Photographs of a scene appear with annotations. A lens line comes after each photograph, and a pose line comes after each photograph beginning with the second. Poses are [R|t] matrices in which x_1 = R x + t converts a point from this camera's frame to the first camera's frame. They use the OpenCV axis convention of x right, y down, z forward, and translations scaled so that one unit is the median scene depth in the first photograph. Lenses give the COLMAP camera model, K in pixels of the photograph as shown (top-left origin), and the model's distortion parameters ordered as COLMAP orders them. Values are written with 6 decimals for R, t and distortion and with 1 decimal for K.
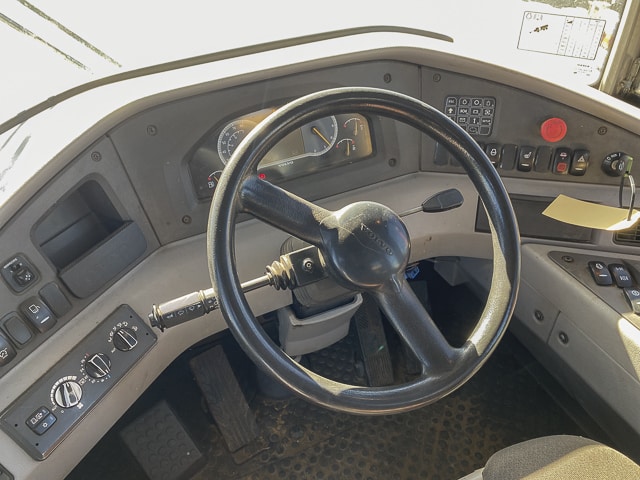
lens RADIAL K [[487.1, 0, 316.9], [0, 487.1, 242.0], [0, 0, 1]] dist [0.034544, -0.052359]
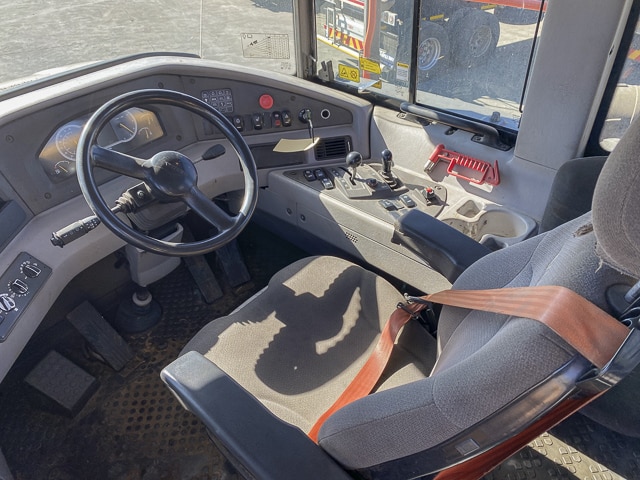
lens RADIAL K [[487.1, 0, 316.9], [0, 487.1, 242.0], [0, 0, 1]] dist [0.034544, -0.052359]
pose [[0.905587, -0.243953, 0.346987, -0.078202], [0.252033, 0.967459, 0.022410, 0.267582], [-0.341163, 0.067158, 0.937602, -0.675915]]
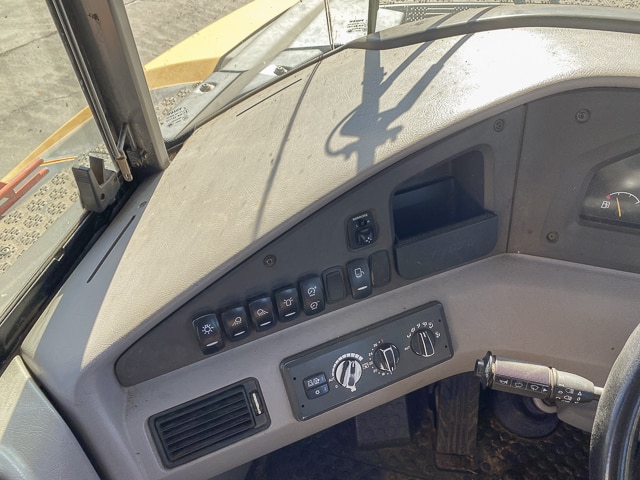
lens RADIAL K [[487.1, 0, 316.9], [0, 487.1, 242.0], [0, 0, 1]] dist [0.034544, -0.052359]
pose [[0.784972, 0.489209, -0.380123, -0.265504], [-0.407207, 0.869826, 0.278542, -0.102063], [0.466906, -0.063859, 0.881998, 0.154820]]
